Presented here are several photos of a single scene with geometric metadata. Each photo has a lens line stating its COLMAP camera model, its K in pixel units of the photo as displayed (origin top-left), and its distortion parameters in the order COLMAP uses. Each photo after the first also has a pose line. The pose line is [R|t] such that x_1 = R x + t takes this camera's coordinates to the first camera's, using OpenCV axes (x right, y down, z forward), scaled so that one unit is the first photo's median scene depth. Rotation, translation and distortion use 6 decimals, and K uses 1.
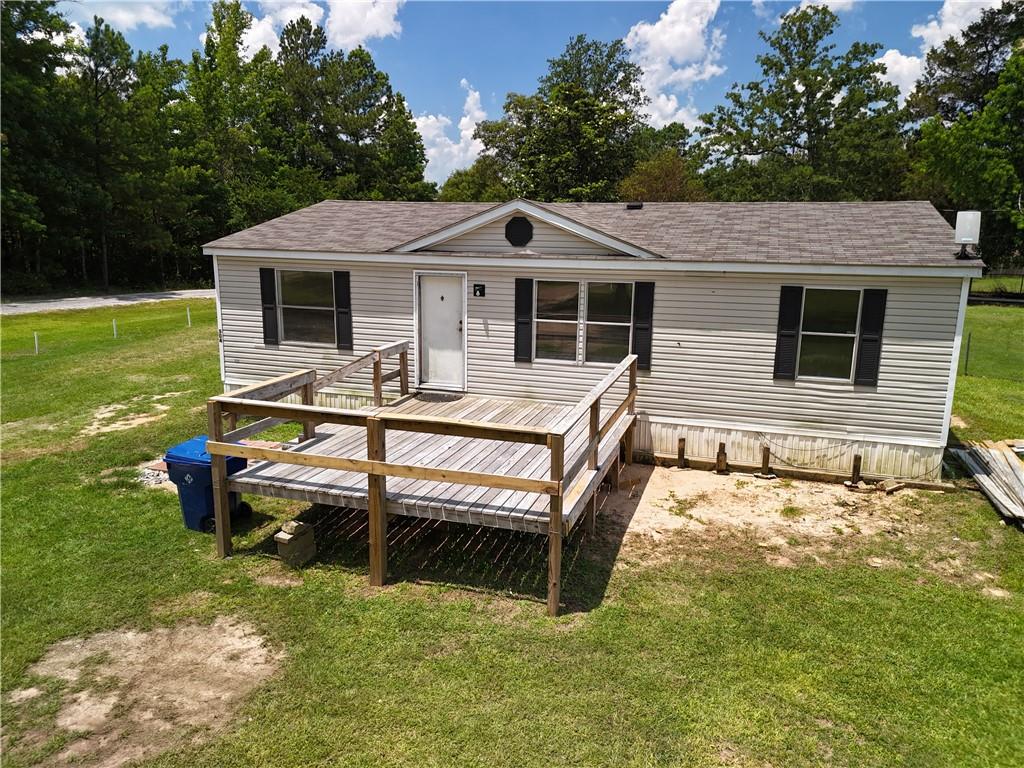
lens RADIAL K [[752.2, 0, 514.2], [0, 752.2, 382.1], [0, 0, 1]] dist [0.062318, -0.055055]
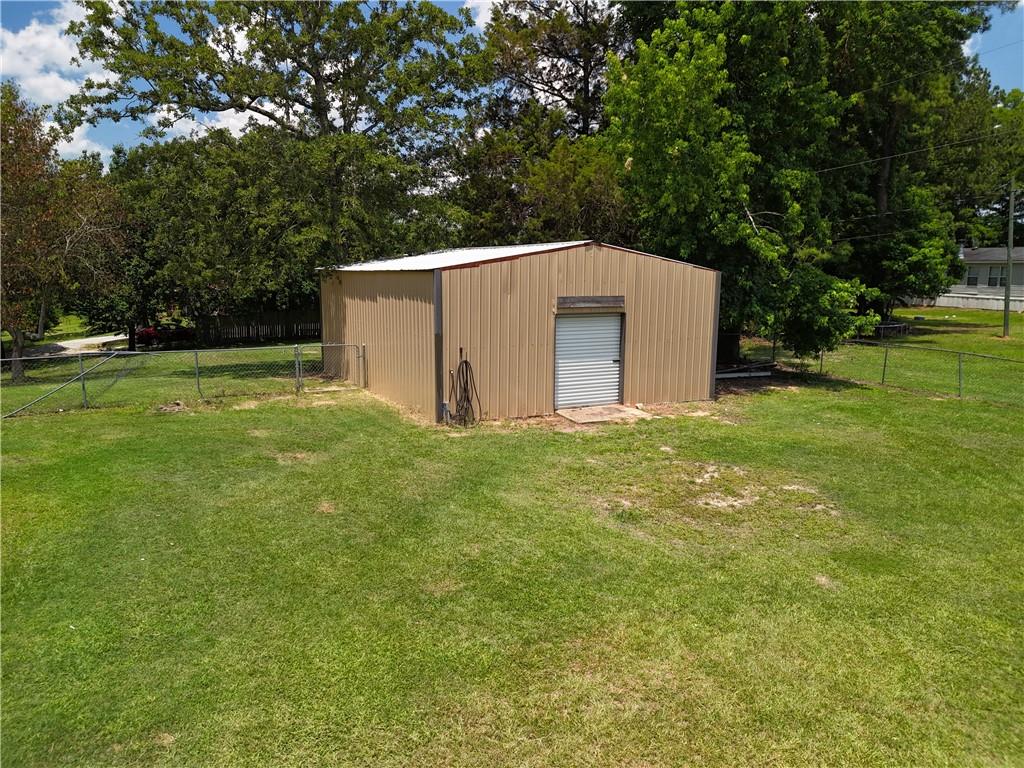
lens RADIAL K [[752.2, 0, 514.2], [0, 752.2, 382.1], [0, 0, 1]] dist [0.062318, -0.055055]
pose [[0.698338, -0.113179, 0.706763, 0.073575], [0.145629, 0.989233, 0.014521, -0.090516], [-0.700797, 0.092785, 0.707301, 0.458410]]
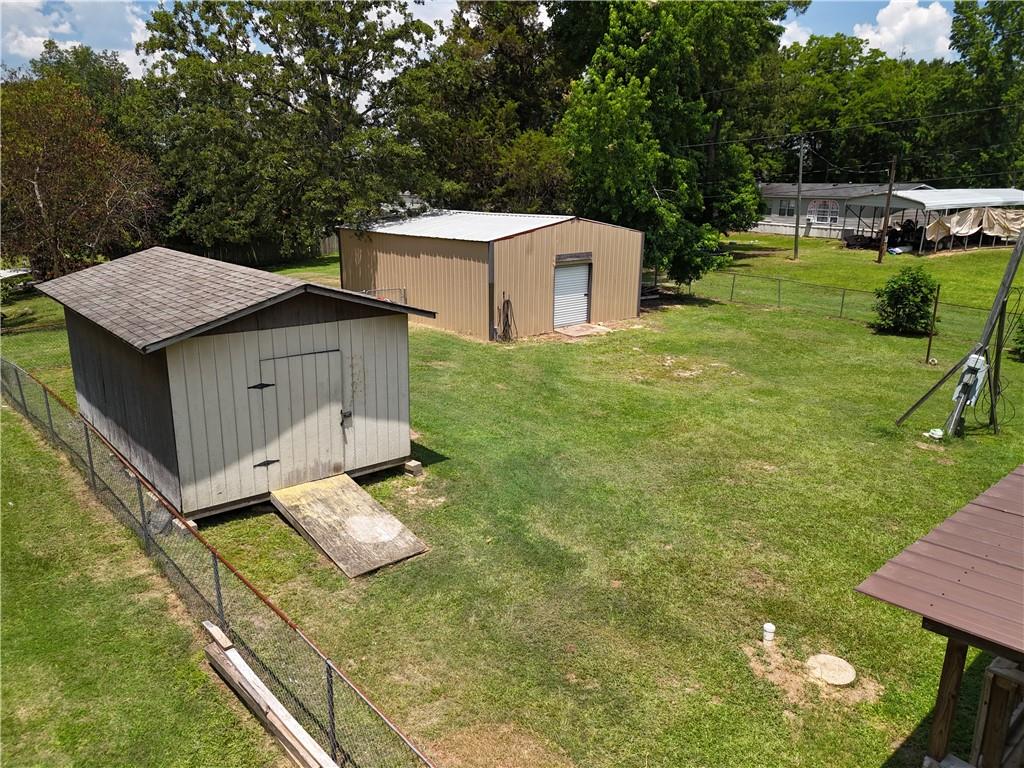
lens RADIAL K [[752.2, 0, 514.2], [0, 752.2, 382.1], [0, 0, 1]] dist [0.062318, -0.055055]
pose [[0.505865, -0.229405, 0.831549, -0.108173], [0.175127, 0.971226, 0.161402, -0.119871], [-0.844648, 0.063979, 0.531485, 0.437327]]
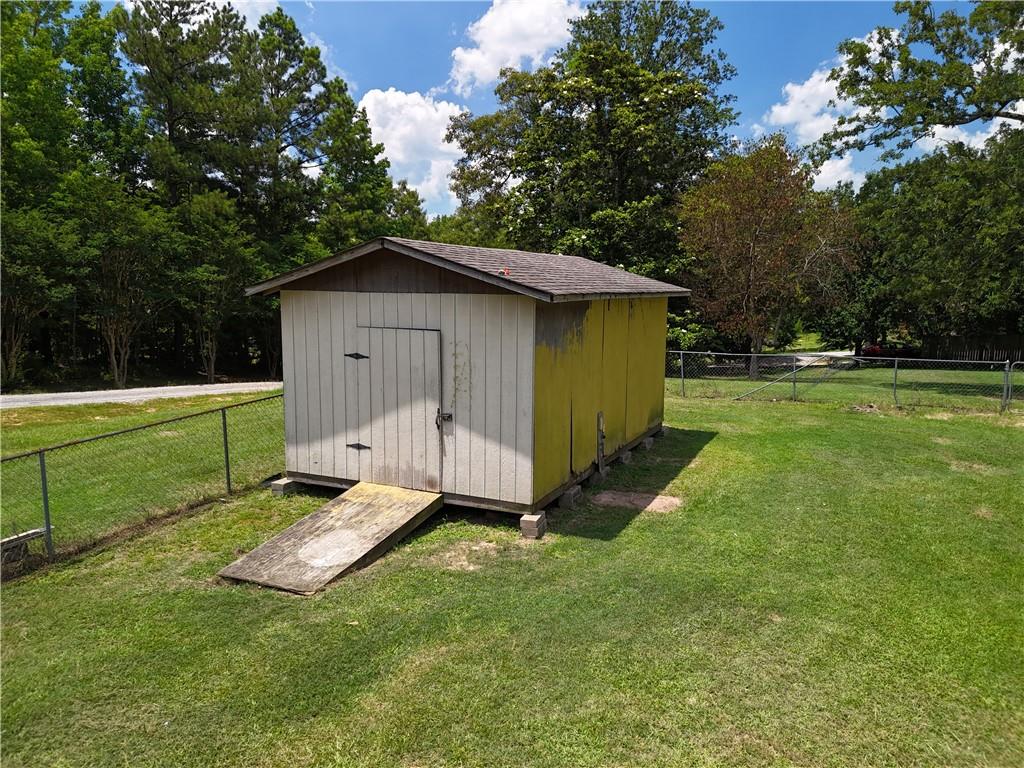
lens RADIAL K [[752.2, 0, 514.2], [0, 752.2, 382.1], [0, 0, 1]] dist [0.062318, -0.055055]
pose [[0.994308, 0.007349, -0.106293, 0.075843], [-0.015698, 0.996836, -0.077919, -0.079780], [0.105384, 0.079144, 0.991277, 0.429236]]
